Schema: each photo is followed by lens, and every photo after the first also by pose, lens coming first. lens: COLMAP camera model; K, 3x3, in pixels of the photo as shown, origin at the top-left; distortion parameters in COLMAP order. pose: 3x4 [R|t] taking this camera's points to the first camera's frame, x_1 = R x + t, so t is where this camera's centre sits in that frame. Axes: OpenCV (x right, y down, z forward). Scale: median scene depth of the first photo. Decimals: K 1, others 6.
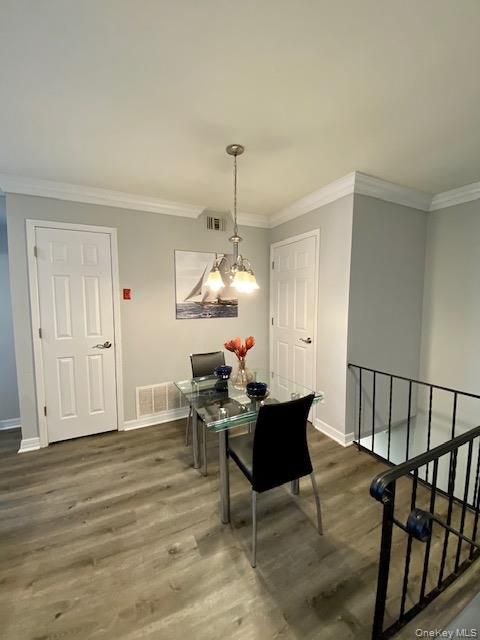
lens RADIAL K [[250.2, 0, 240.0], [0, 250.2, 320.0], [0, 0, 1]] dist [0.001939, 0.000009]
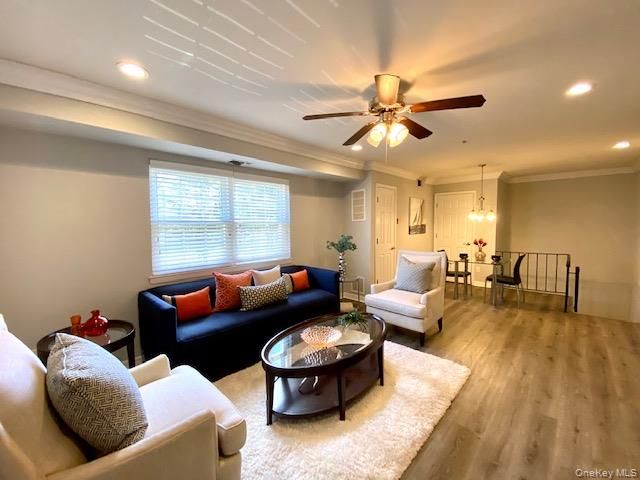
lens RADIAL K [[250.2, 0, 320.0], [0, 250.2, 240.0], [0, 0, 1]] dist [0.001939, 0.000009]
pose [[0.948783, -0.025012, 0.314938, -1.617371], [0.031829, 0.999357, -0.016522, 0.051945], [-0.314322, 0.025700, 0.948968, -0.597820]]
